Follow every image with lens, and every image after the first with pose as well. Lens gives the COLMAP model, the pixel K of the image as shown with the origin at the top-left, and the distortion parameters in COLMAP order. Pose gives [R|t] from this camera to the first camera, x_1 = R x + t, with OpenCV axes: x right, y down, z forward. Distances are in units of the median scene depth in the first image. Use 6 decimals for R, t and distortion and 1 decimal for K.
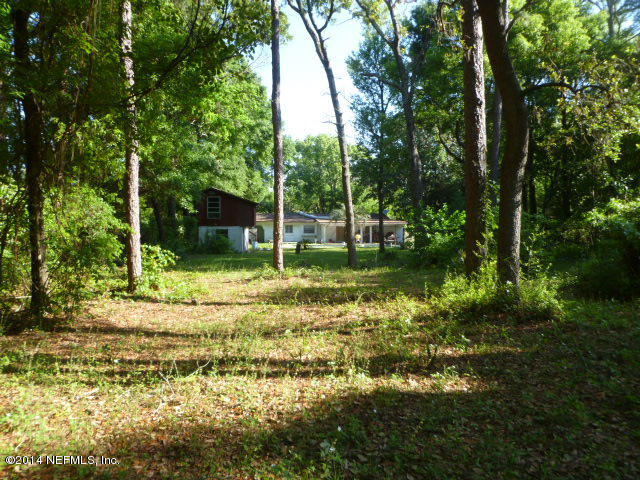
lens RADIAL K [[526.6, 0, 320.1], [0, 526.6, 239.8], [0, 0, 1]] dist [-0.070392, 0.003706]
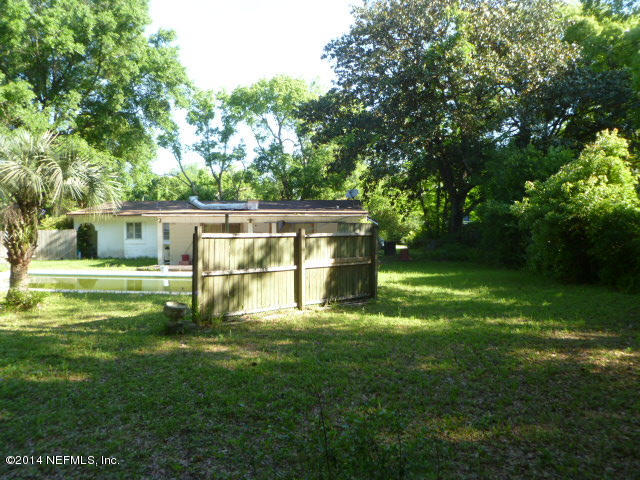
lens RADIAL K [[526.6, 0, 318.7], [0, 526.6, 240.5], [0, 0, 1]] dist [-0.070392, 0.003706]
pose [[0.993861, 0.001417, -0.110625, 0.168763], [-0.001809, 0.999992, -0.003448, -0.010953], [0.110619, 0.003627, 0.993856, 0.587475]]
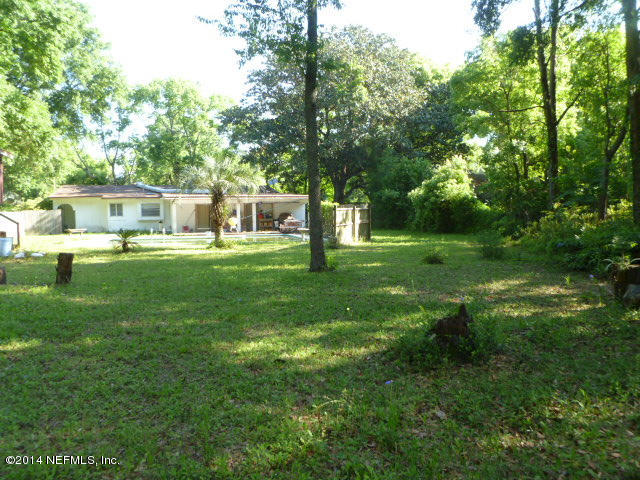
lens RADIAL K [[526.6, 0, 321.4], [0, 526.6, 239.9], [0, 0, 1]] dist [-0.070392, 0.003706]
pose [[0.966800, -0.022293, 0.254560, 0.016840], [0.013562, 0.999260, 0.036002, -0.004543], [-0.255174, -0.031354, 0.966387, 0.384423]]
